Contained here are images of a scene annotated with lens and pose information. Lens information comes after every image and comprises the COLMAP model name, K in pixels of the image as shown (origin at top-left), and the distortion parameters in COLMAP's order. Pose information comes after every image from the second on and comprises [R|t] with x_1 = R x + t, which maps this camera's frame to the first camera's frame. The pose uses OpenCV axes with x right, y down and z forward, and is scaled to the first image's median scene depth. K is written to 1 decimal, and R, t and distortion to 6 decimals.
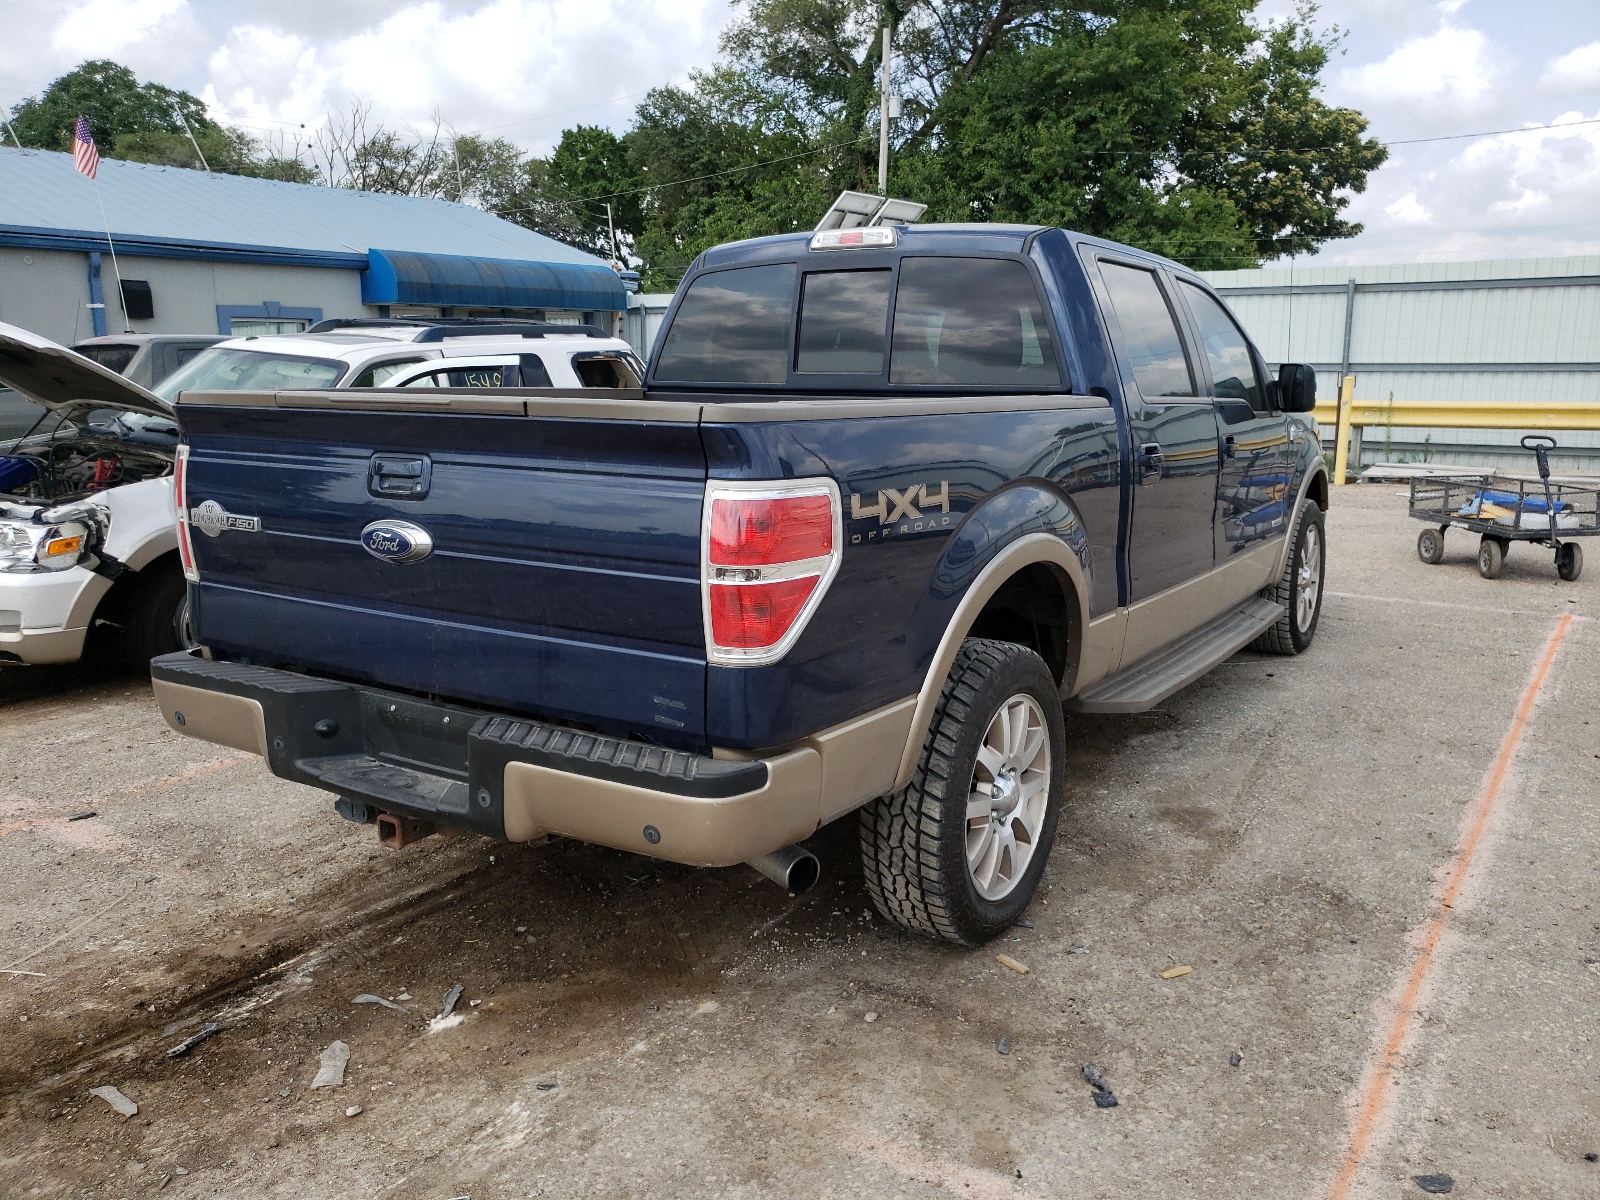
lens RADIAL K [[1245.3, 0, 855.6], [0, 1245.3, 597.0], [0, 0, 1]] dist [-0.013885, 0.023213]
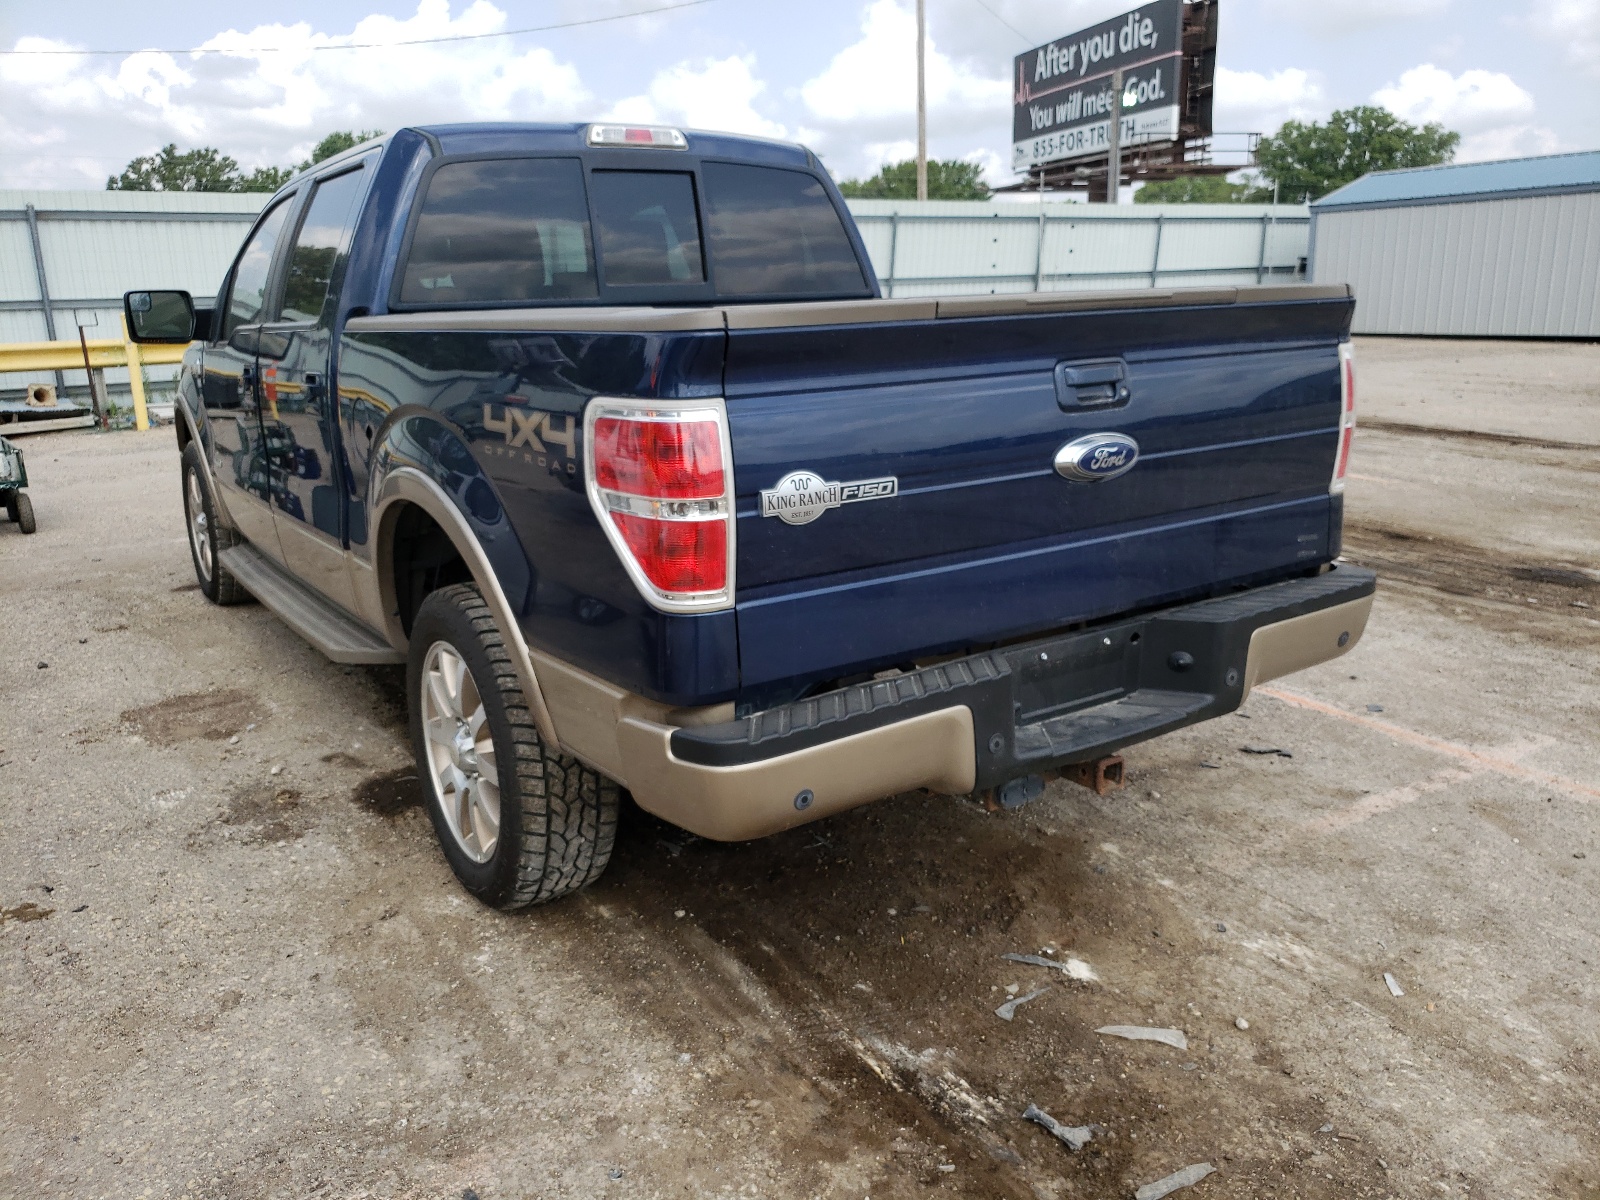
lens RADIAL K [[1245.3, 0, 801.9], [0, 1245.3, 601.7], [0, 0, 1]] dist [-0.013885, 0.023213]
pose [[0.429744, -0.244249, 0.869288, -1.138894], [0.201035, 0.964437, 0.171599, -0.127014], [-0.880287, 0.101014, 0.463564, 0.699272]]
